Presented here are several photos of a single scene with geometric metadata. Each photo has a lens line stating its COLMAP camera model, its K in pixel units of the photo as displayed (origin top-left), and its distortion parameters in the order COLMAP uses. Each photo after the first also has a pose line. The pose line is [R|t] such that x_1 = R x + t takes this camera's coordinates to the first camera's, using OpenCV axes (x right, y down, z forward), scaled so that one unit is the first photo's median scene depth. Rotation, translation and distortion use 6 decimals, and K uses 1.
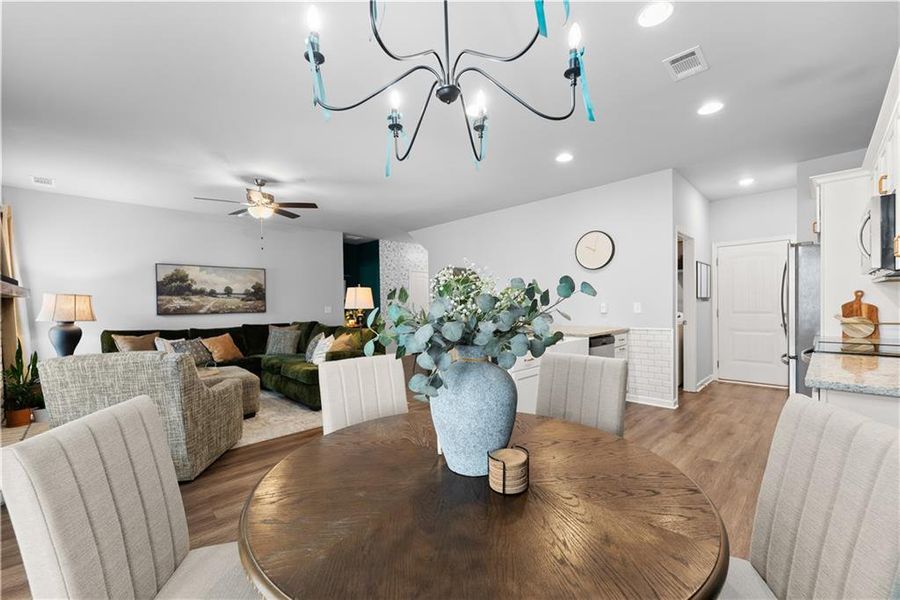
lens RADIAL K [[366.2, 0, 445.2], [0, 366.2, 311.1], [0, 0, 1]] dist [-0.000481, -0.000097]
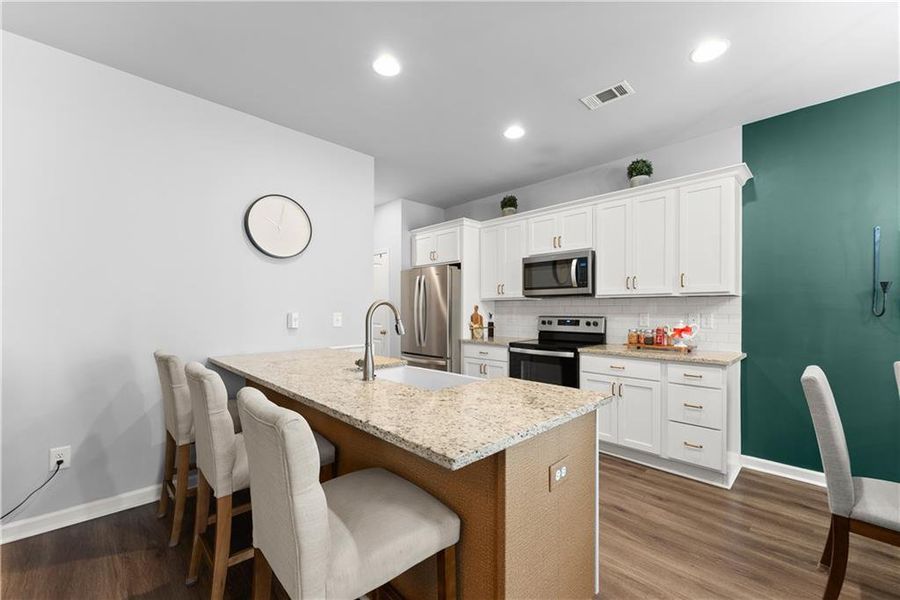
lens RADIAL K [[365.5, 0, 445.4], [0, 365.5, 305.6], [0, 0, 1]] dist [-0.000392, -0.000149]
pose [[0.006471, 0.024971, 0.999667, -0.209473], [0.016704, 0.999546, -0.025077, -0.014175], [-0.999840, 0.016861, 0.006051, 0.790886]]
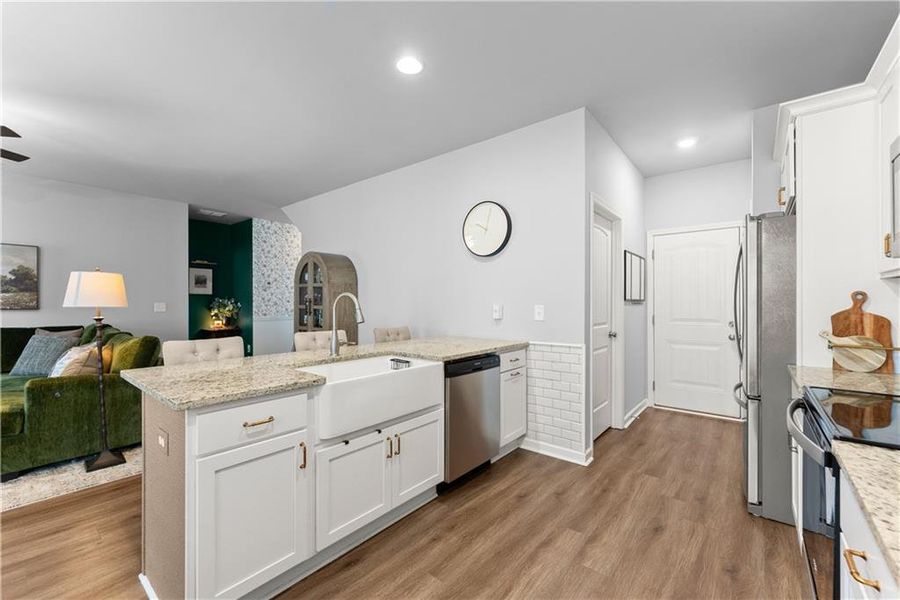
lens RADIAL K [[364.9, 0, 451.2], [0, 364.9, 301.9], [0, 0, 1]] dist [0.000386, 0.000012]
pose [[0.994035, 0.017730, 0.107615, 0.297990], [-0.015443, 0.999638, -0.022052, -0.011863], [-0.107967, 0.020259, 0.993948, 0.351803]]
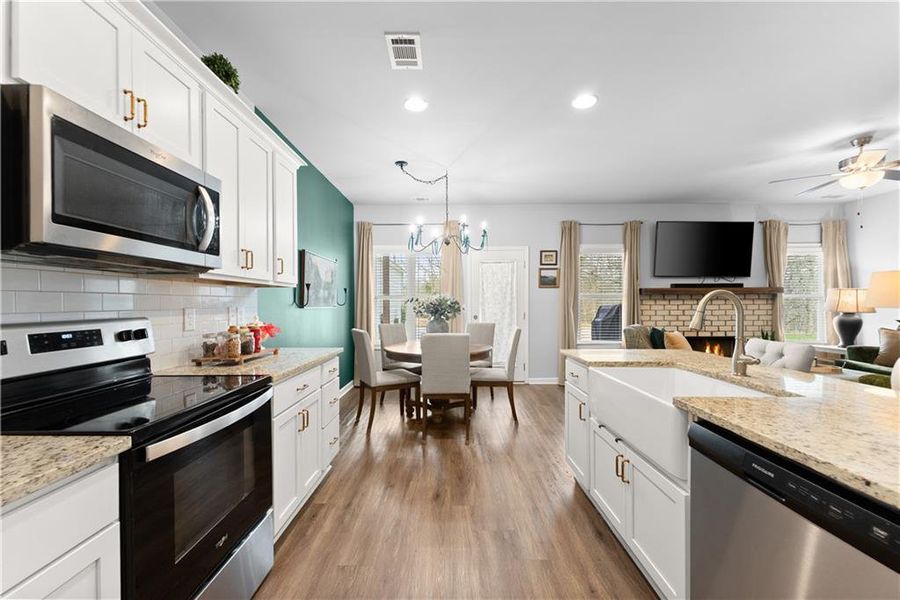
lens RADIAL K [[365.5, 0, 445.4], [0, 365.5, 305.6], [0, 0, 1]] dist [-0.000392, -0.000149]
pose [[-0.704931, 0.021295, -0.708956, 0.671994], [0.000371, 0.999560, 0.029655, -0.027024], [0.709275, 0.020642, -0.704629, 0.926904]]
